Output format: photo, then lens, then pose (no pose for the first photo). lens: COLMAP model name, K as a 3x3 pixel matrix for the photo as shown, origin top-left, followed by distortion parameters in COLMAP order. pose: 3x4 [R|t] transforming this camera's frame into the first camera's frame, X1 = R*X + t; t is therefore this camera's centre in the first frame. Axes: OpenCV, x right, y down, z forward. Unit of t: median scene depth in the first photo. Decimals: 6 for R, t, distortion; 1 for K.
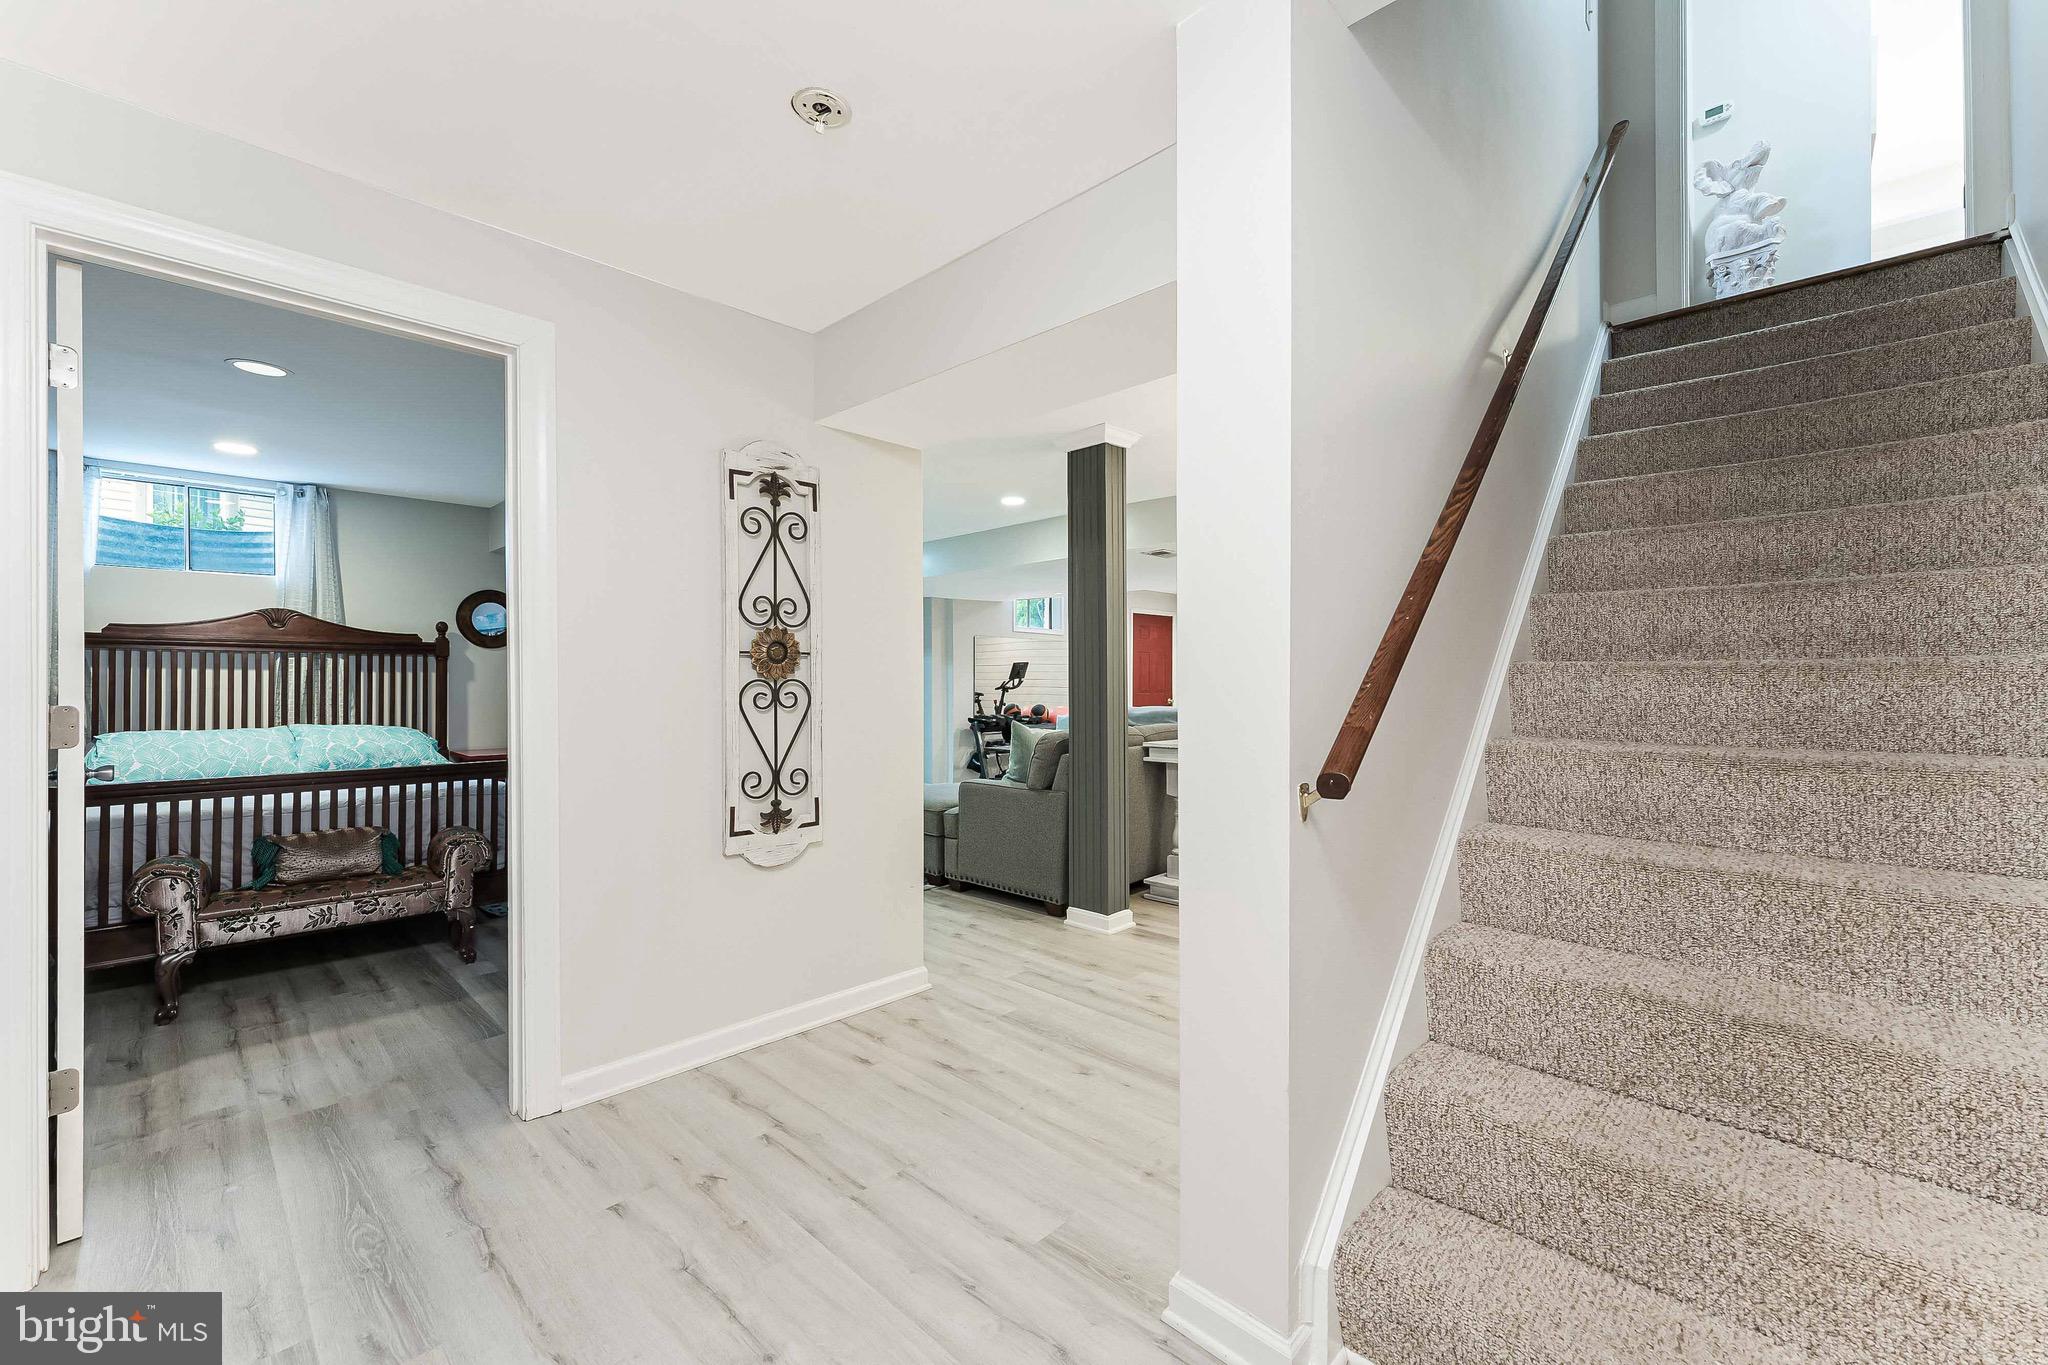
lens RADIAL K [[837.2, 0, 1031.4], [0, 837.2, 672.8], [0, 0, 1]] dist [0.003090, -0.000271]
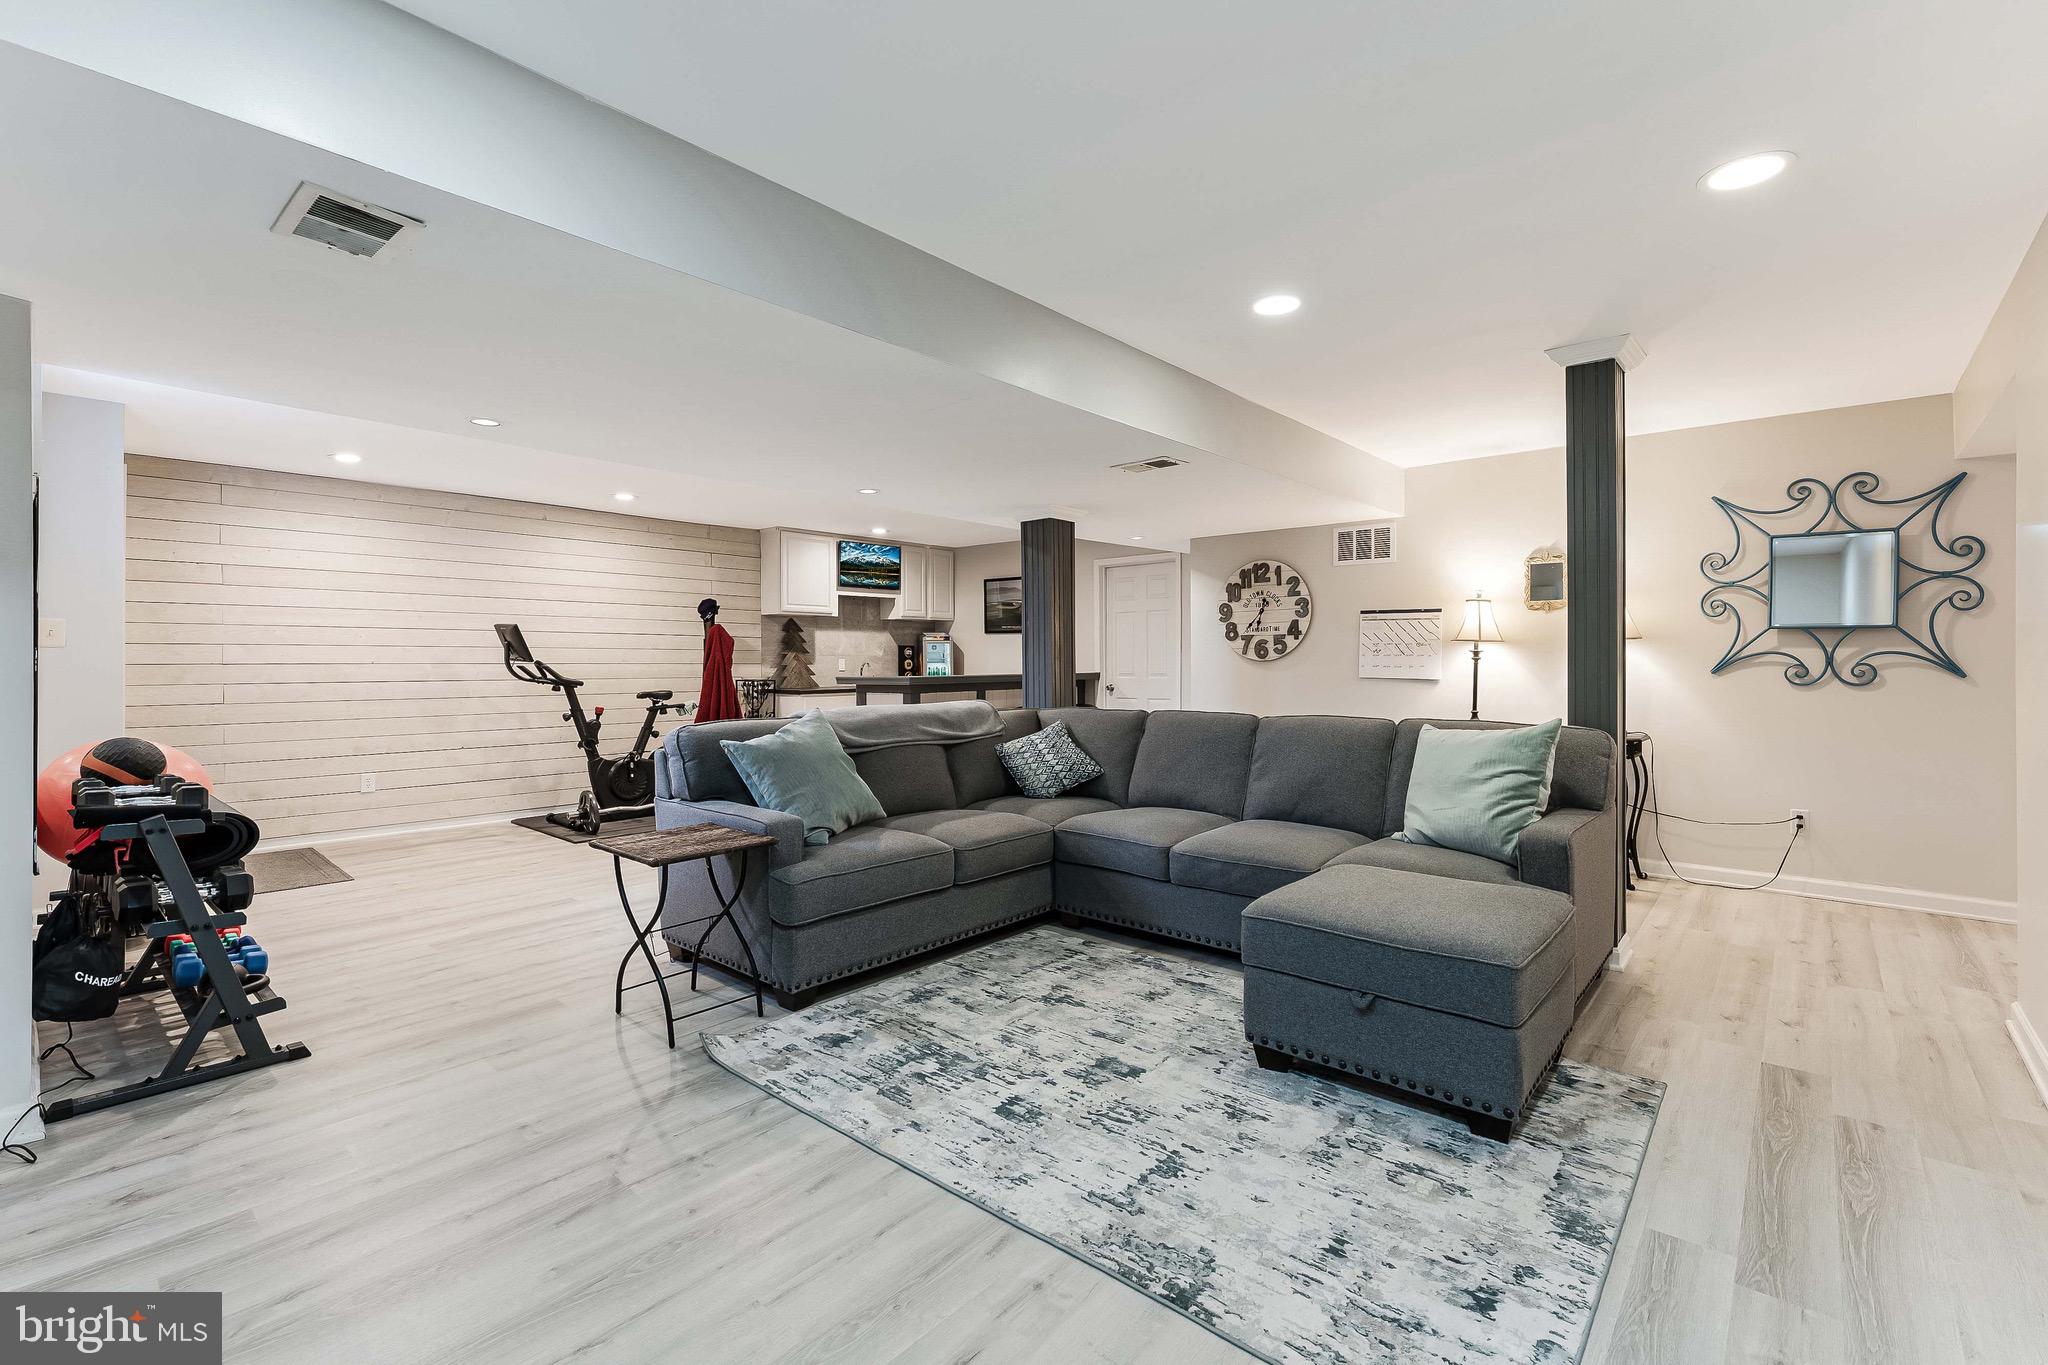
lens RADIAL K [[894.6, 0, 1038.4], [0, 894.6, 671.7], [0, 0, 1]] dist [-0.000801, 0.000021]
pose [[-0.039201, -0.010229, 0.999179, -1.097044], [-0.006302, 0.999930, 0.009989, 0.028730], [-0.999211, -0.005905, -0.039263, 2.277207]]
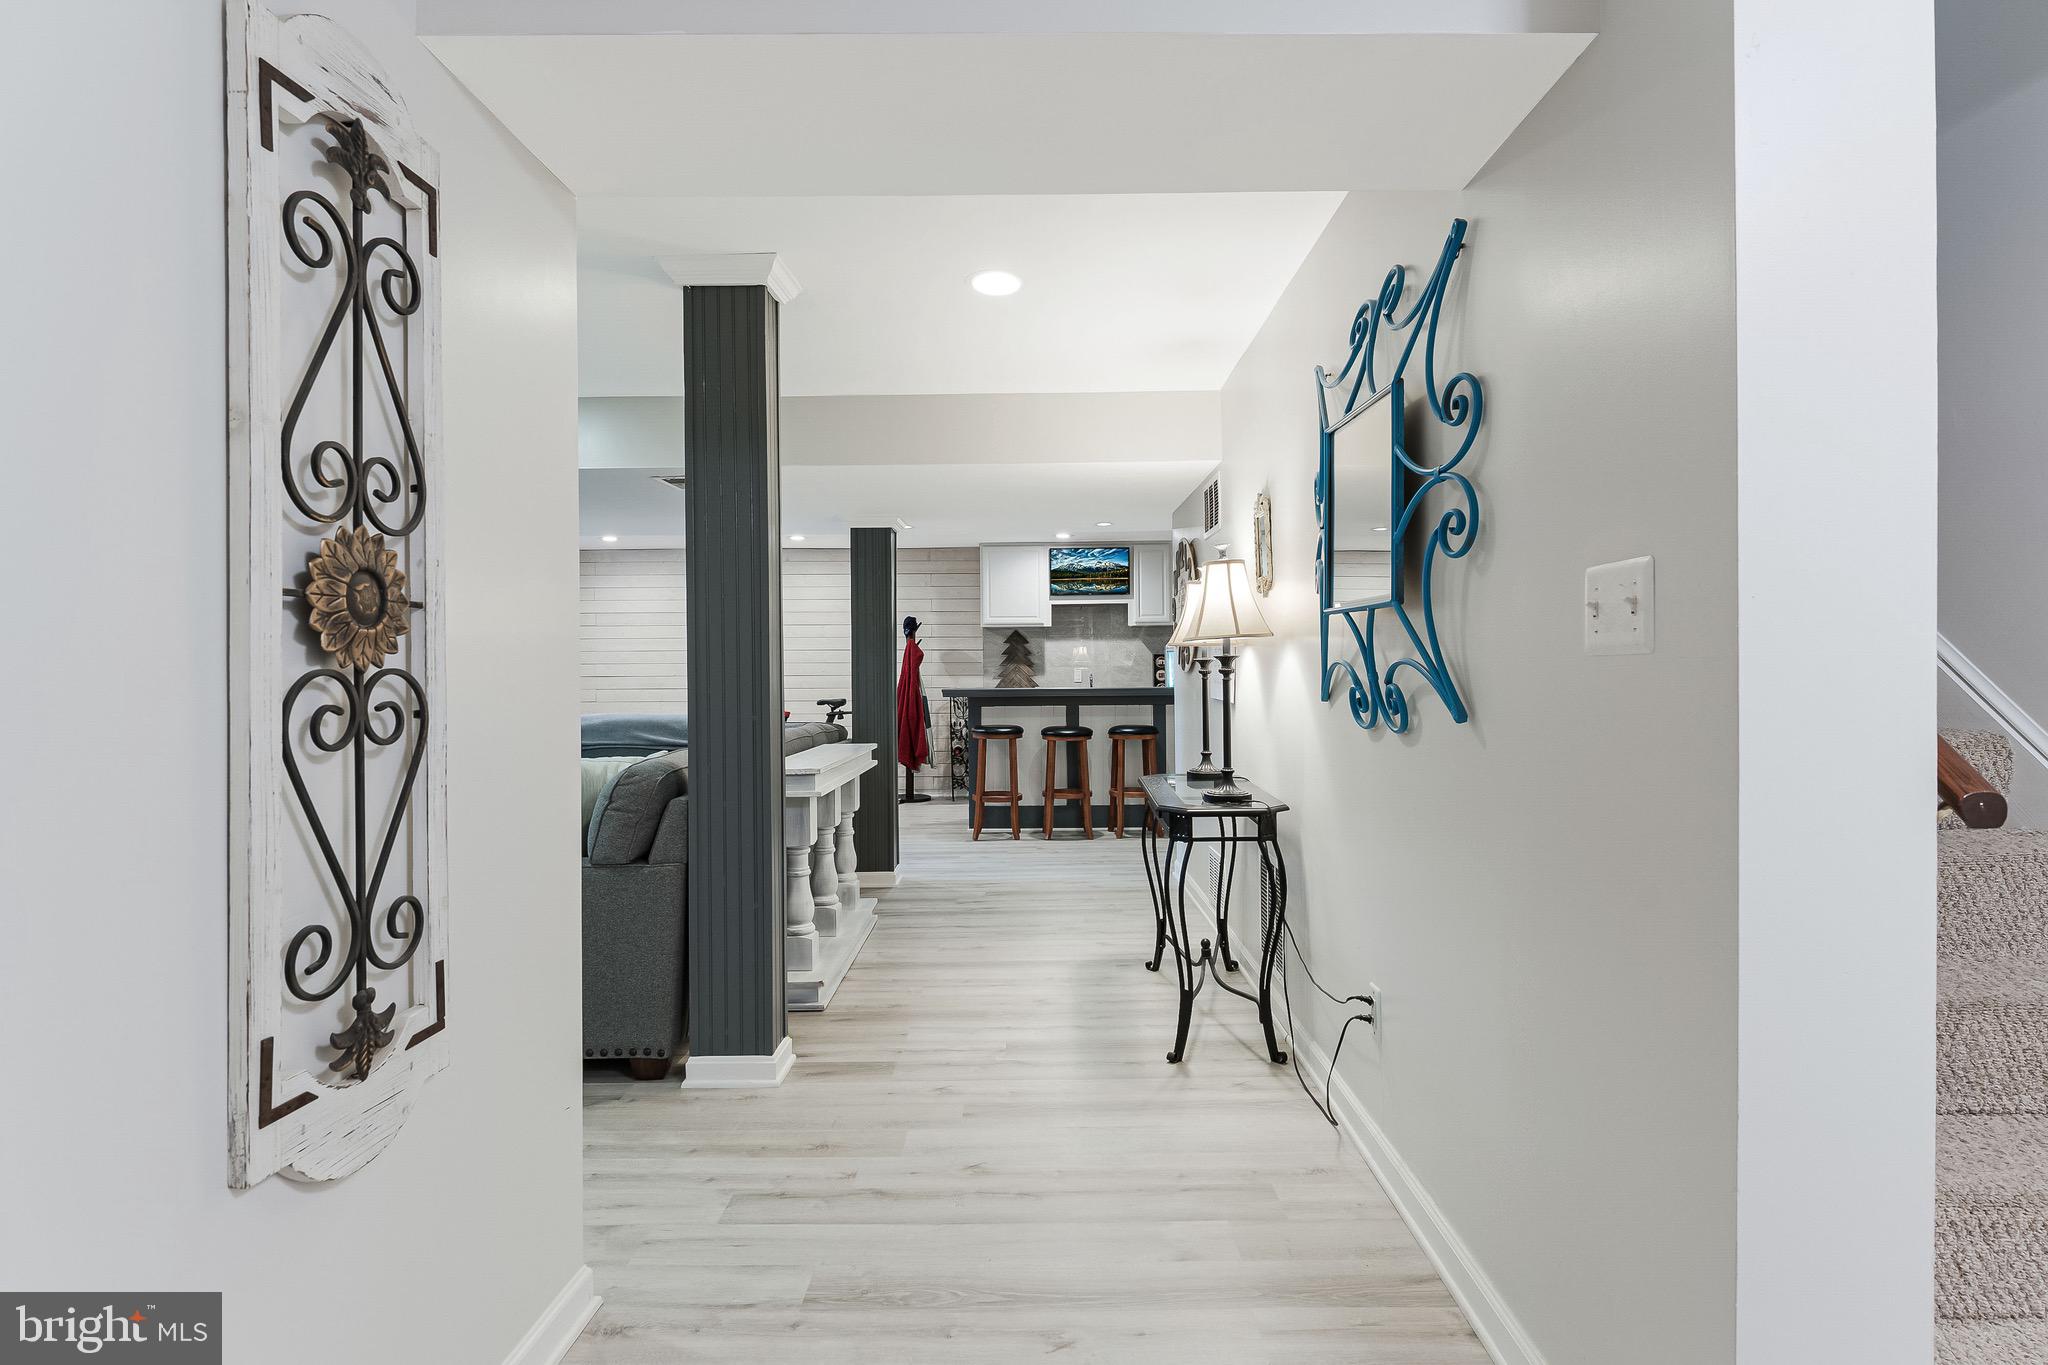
lens RADIAL K [[1018.5, 0, 1051.7], [0, 1018.5, 659.8], [0, 0, 1]] dist [-0.003455, -0.000762]
pose [[0.720445, 0.004462, 0.693498, -0.390253], [-0.000589, 0.999983, -0.005822, 0.006132], [-0.693512, 0.003786, 0.720435, 0.446948]]
